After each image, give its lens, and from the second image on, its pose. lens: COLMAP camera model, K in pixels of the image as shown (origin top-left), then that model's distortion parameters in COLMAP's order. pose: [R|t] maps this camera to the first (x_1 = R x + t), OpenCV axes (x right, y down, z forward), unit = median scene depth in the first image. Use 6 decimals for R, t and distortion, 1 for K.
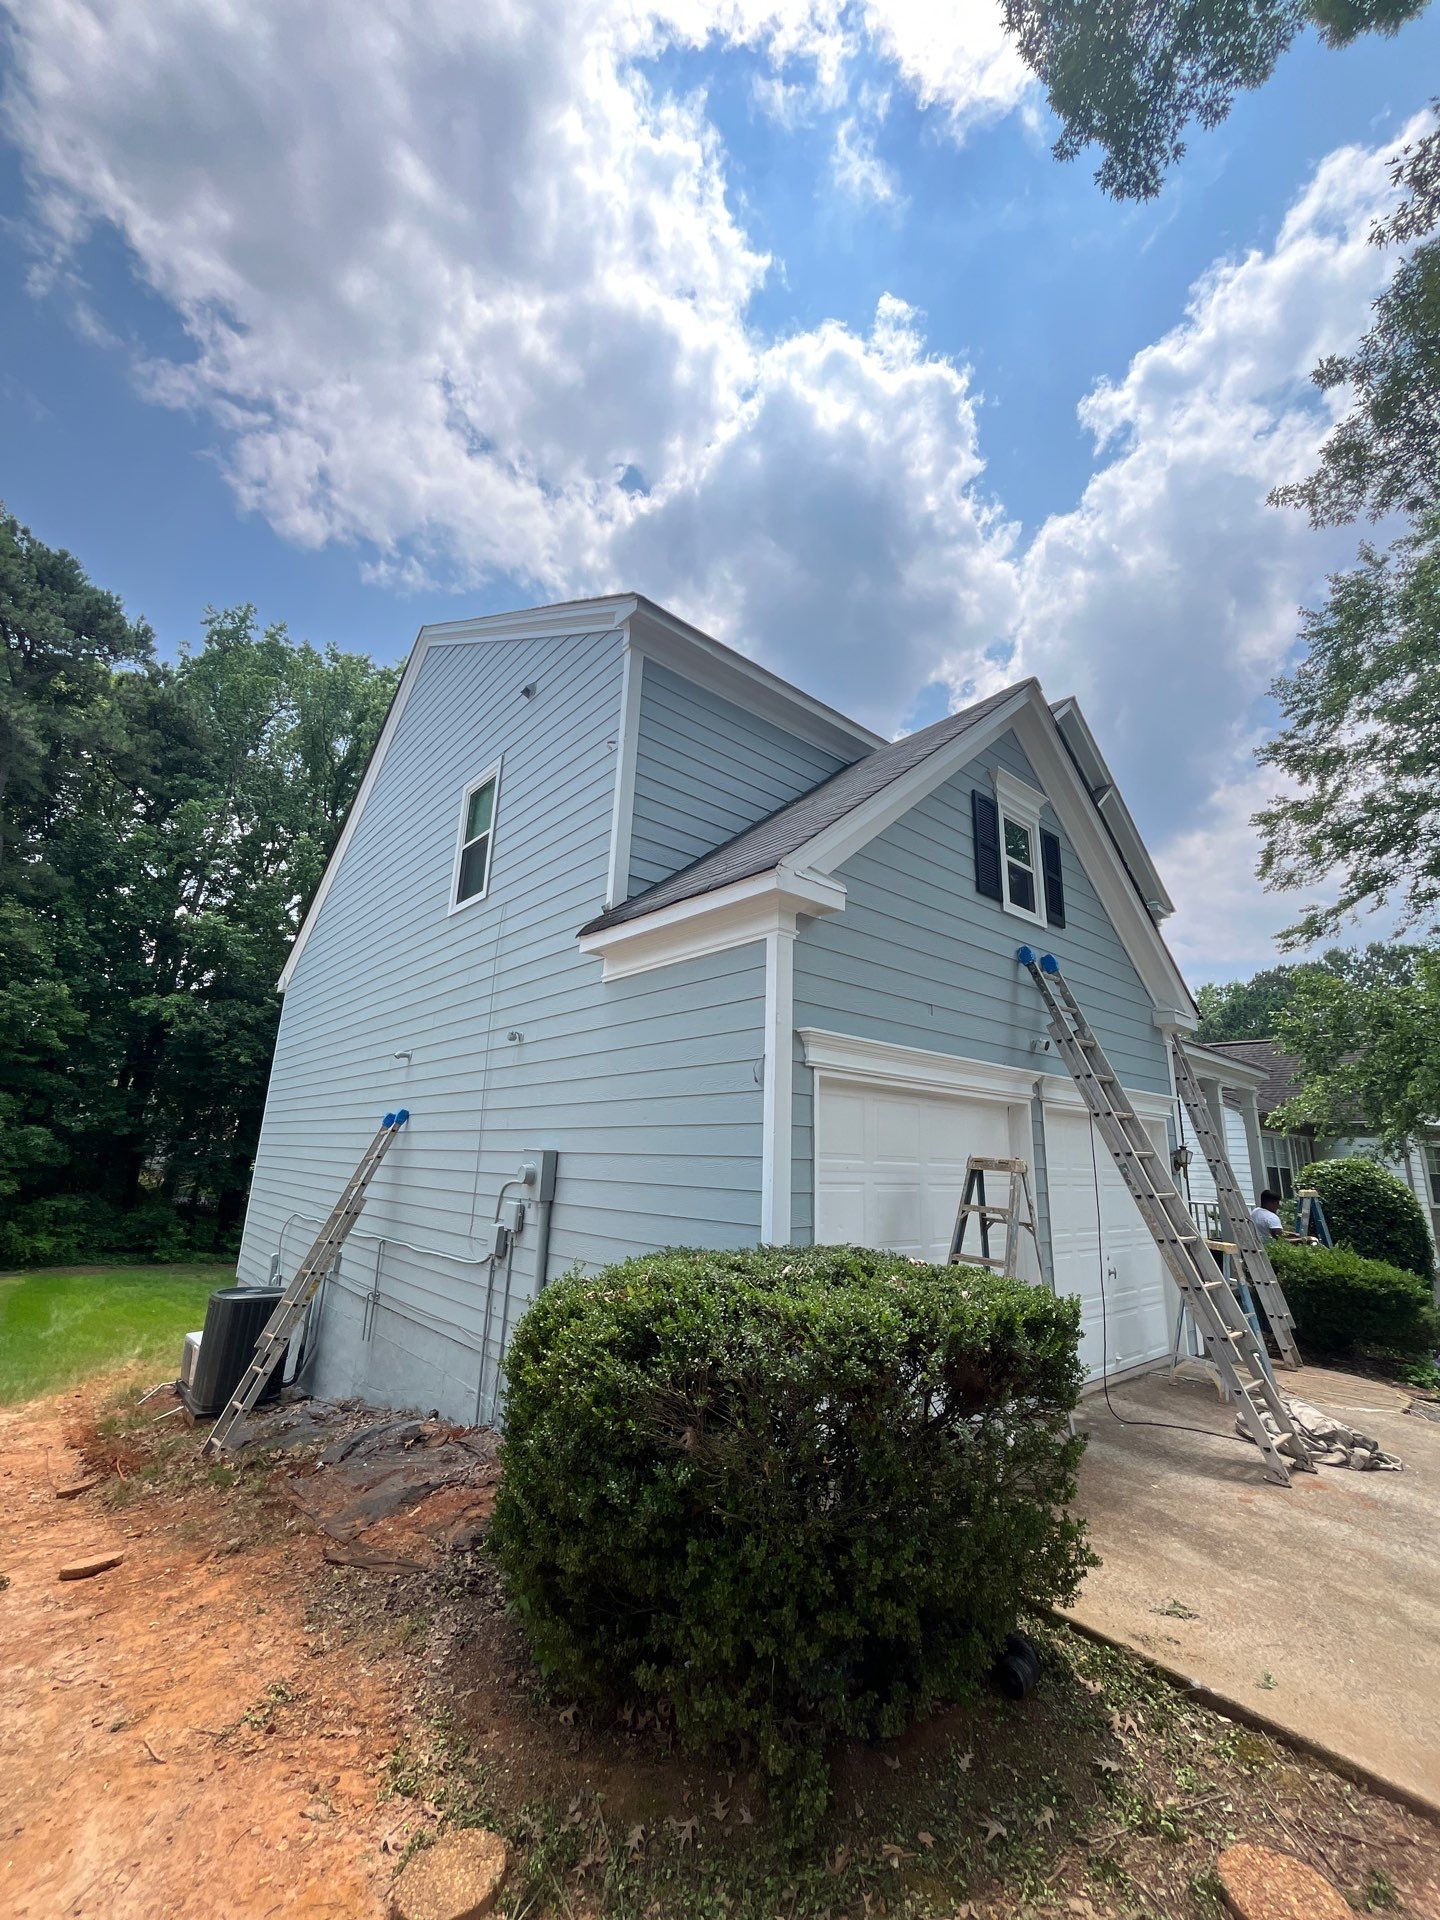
lens RADIAL K [[776.5, 0, 716.3], [0, 776.5, 962.8], [0, 0, 1]] dist [-0.005206, 0.000238]
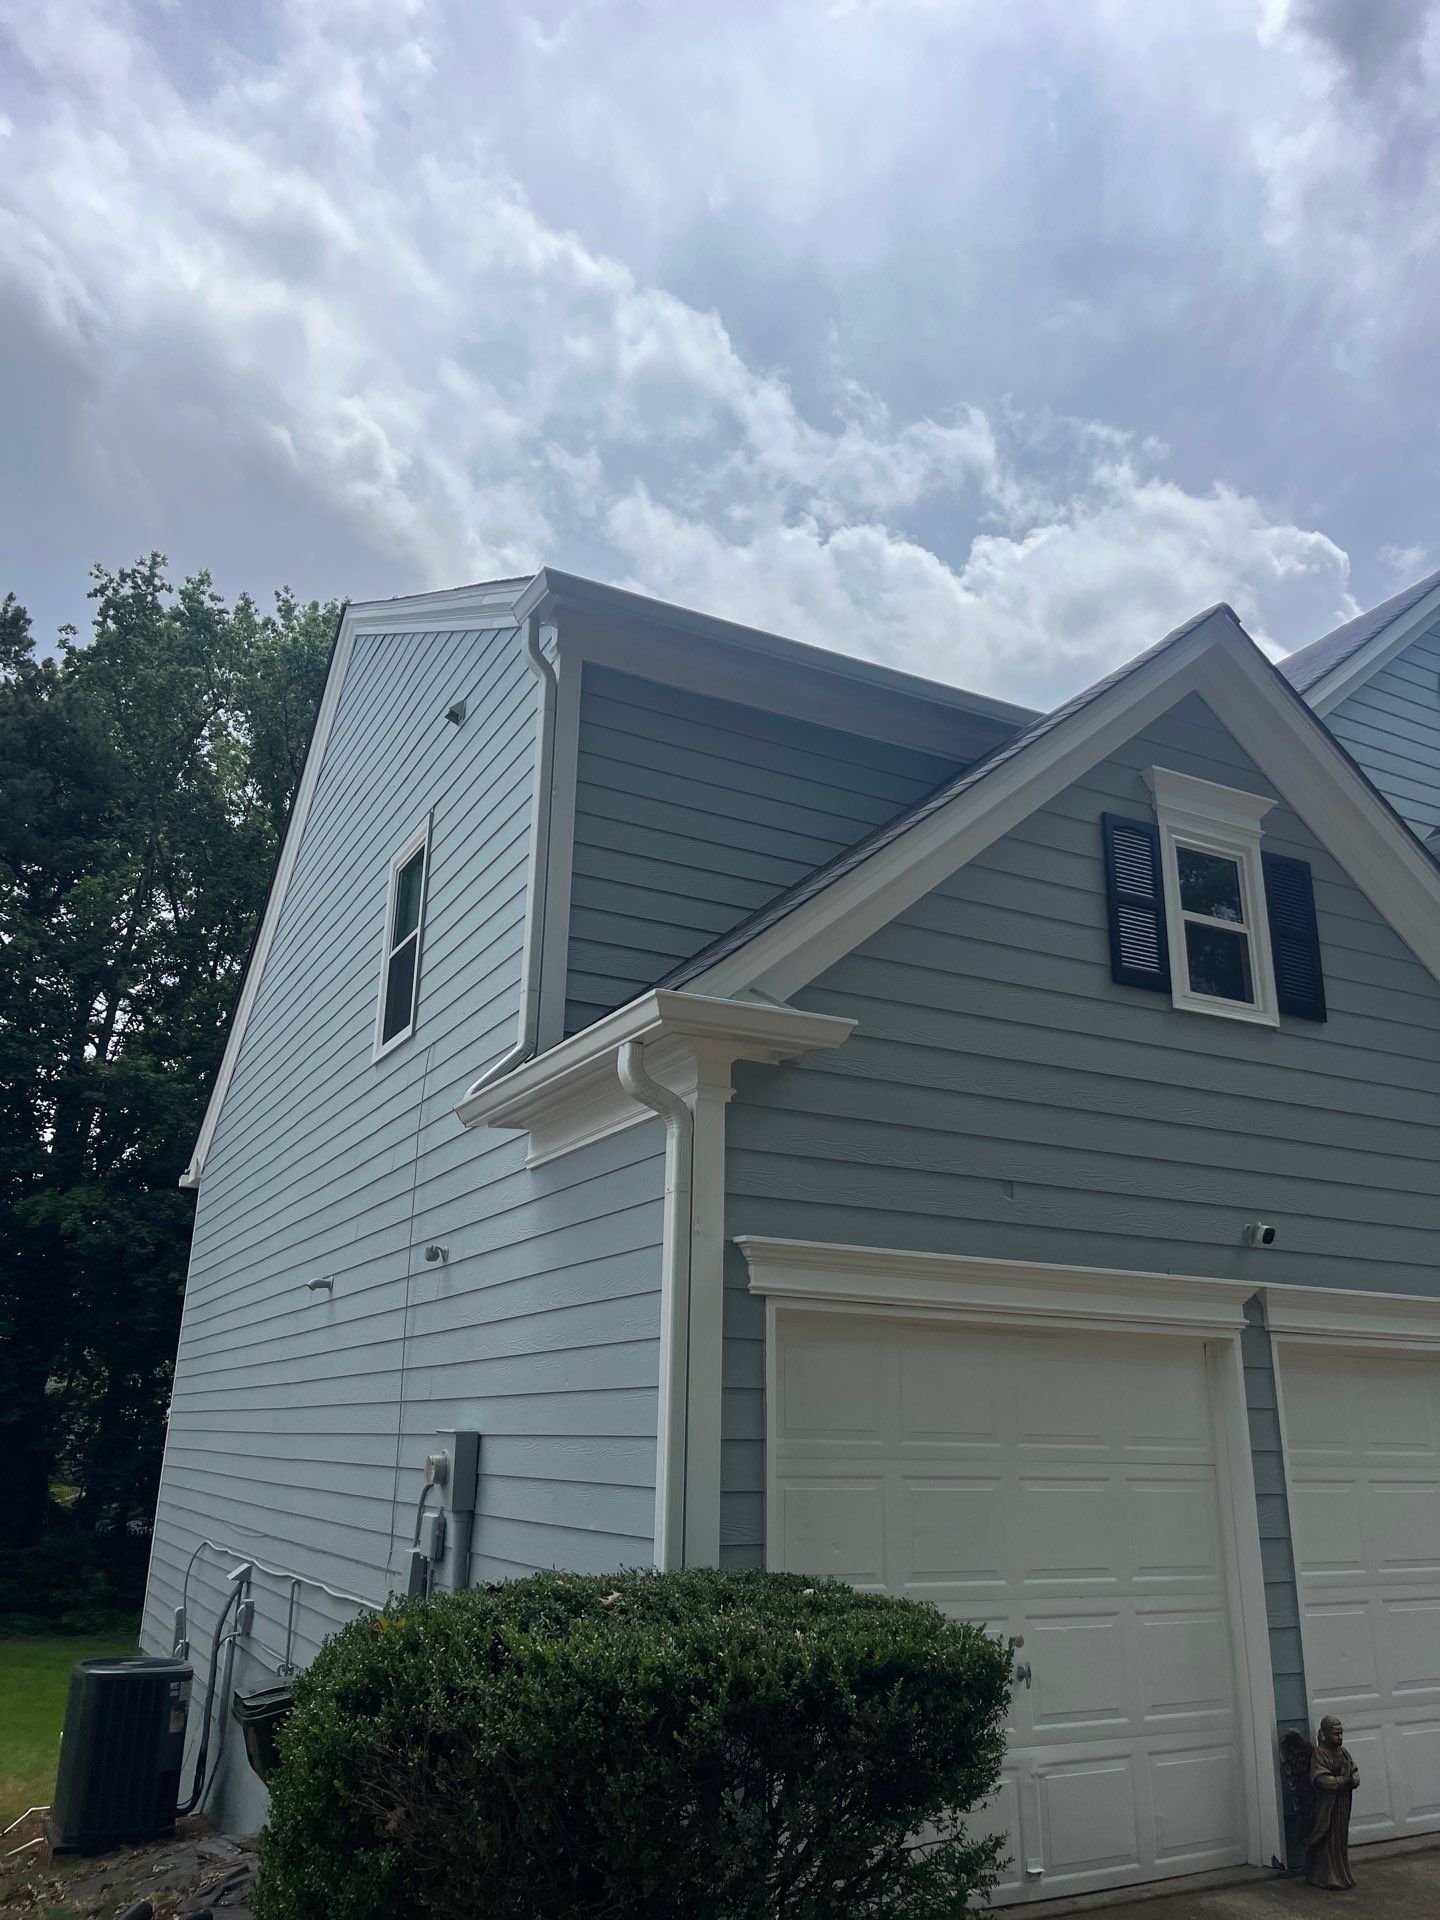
lens RADIAL K [[1441.4, 0, 701.5], [0, 1441.4, 990.6], [0, 0, 1]] dist [0.063705, -0.088700]
pose [[0.972531, -0.083281, -0.217365, 0.216955], [0.071179, 0.995476, -0.062936, -0.030262], [0.221623, 0.045735, 0.974059, -0.132623]]
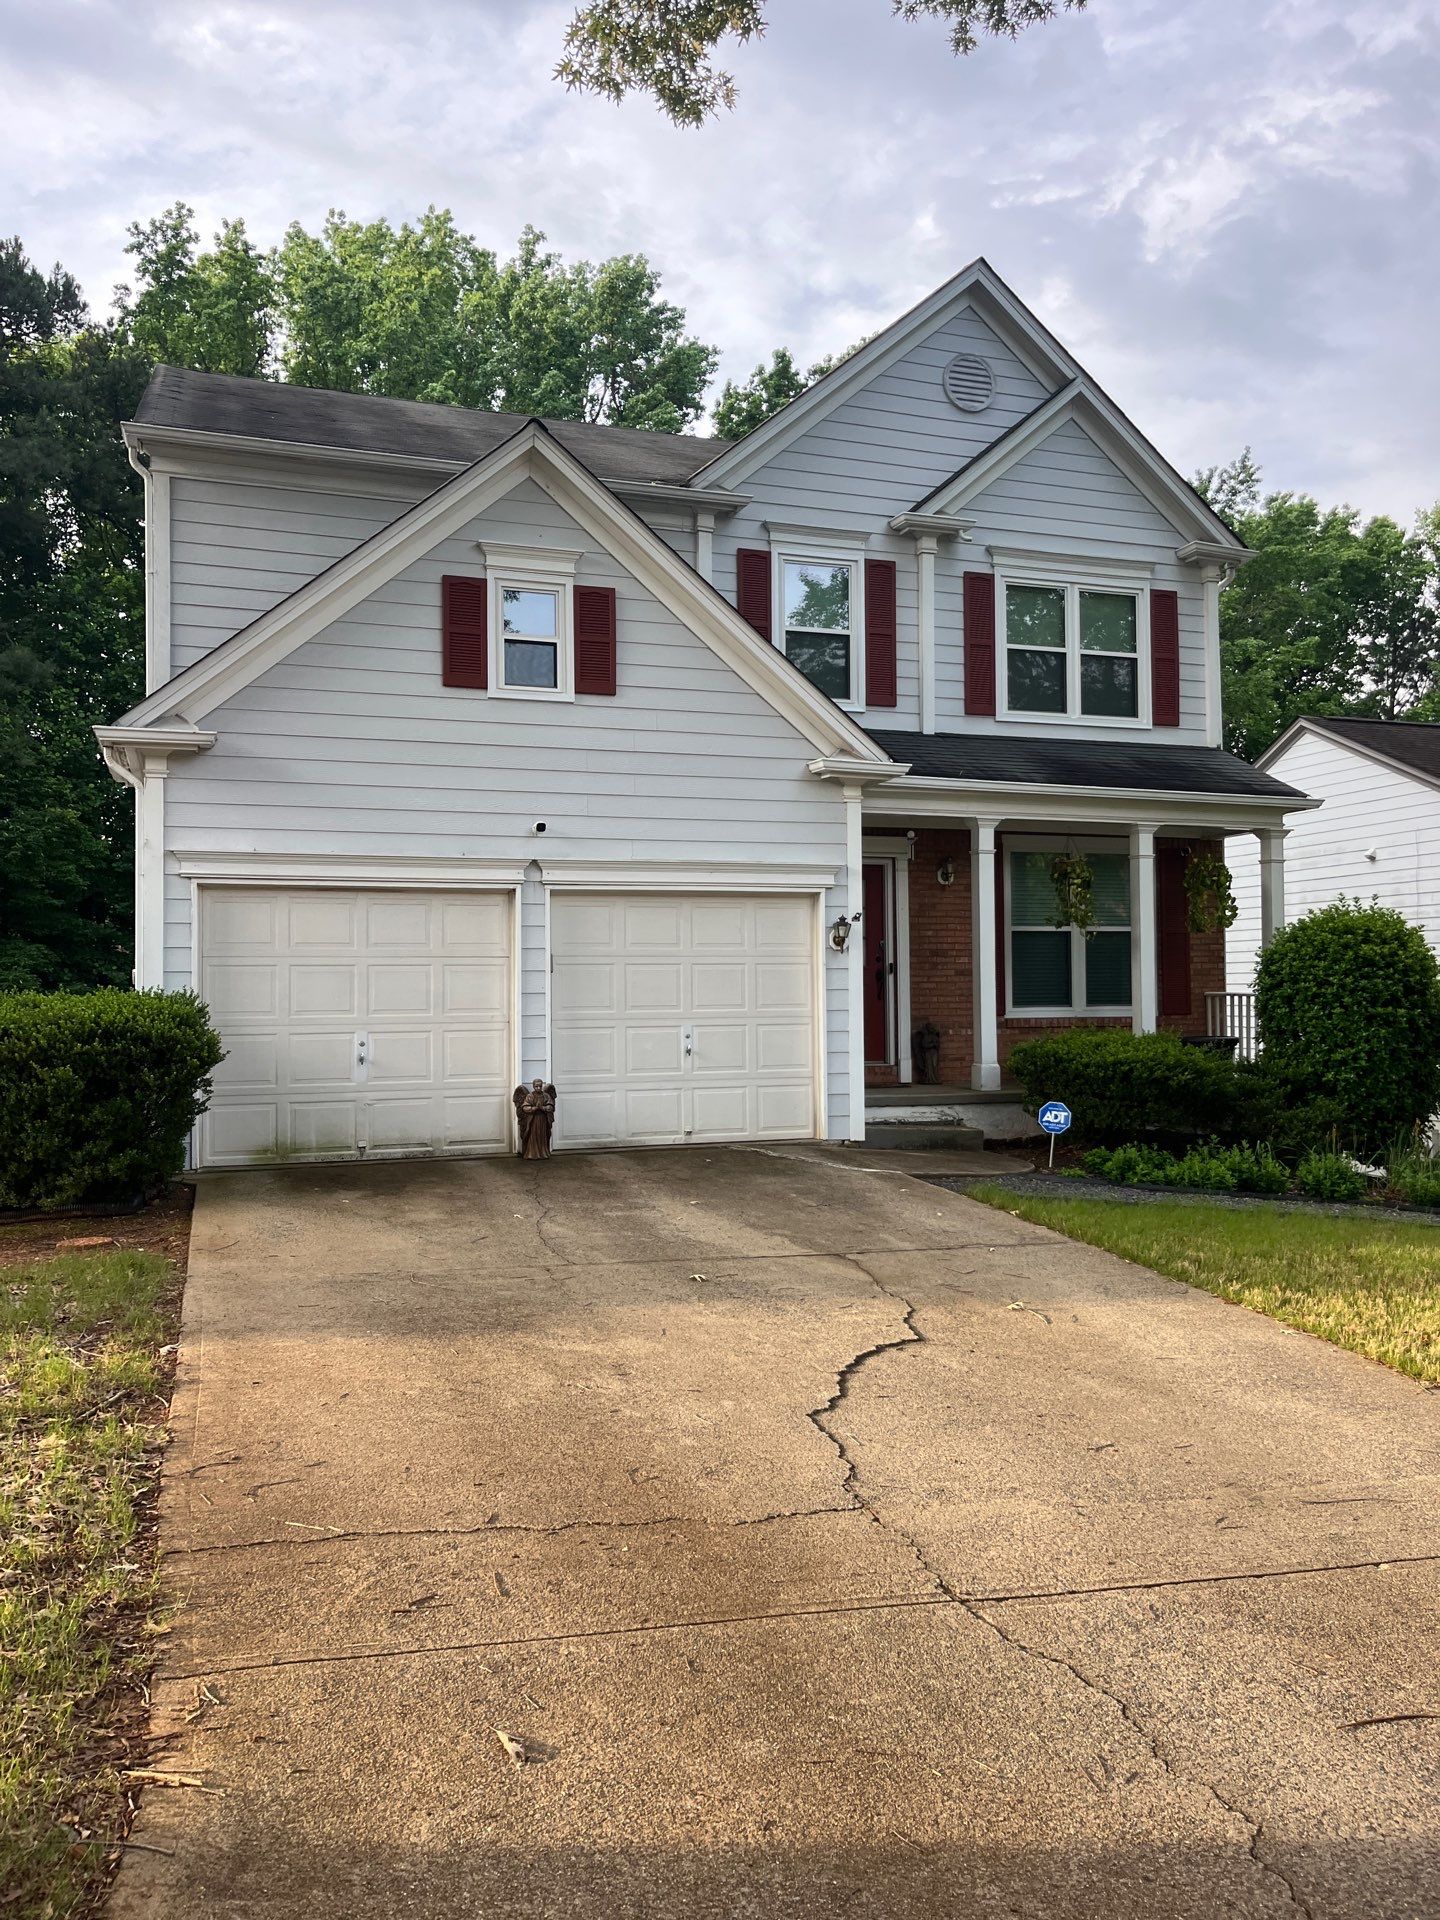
lens RADIAL K [[1441.4, 0, 721.4], [0, 1441.4, 973.9], [0, 0, 1]] dist [0.063705, -0.088700]
pose [[0.929043, -0.051498, -0.366369, 1.078600], [0.132129, 0.971144, 0.198547, -0.042764], [0.345572, -0.232867, 0.909040, -0.544881]]
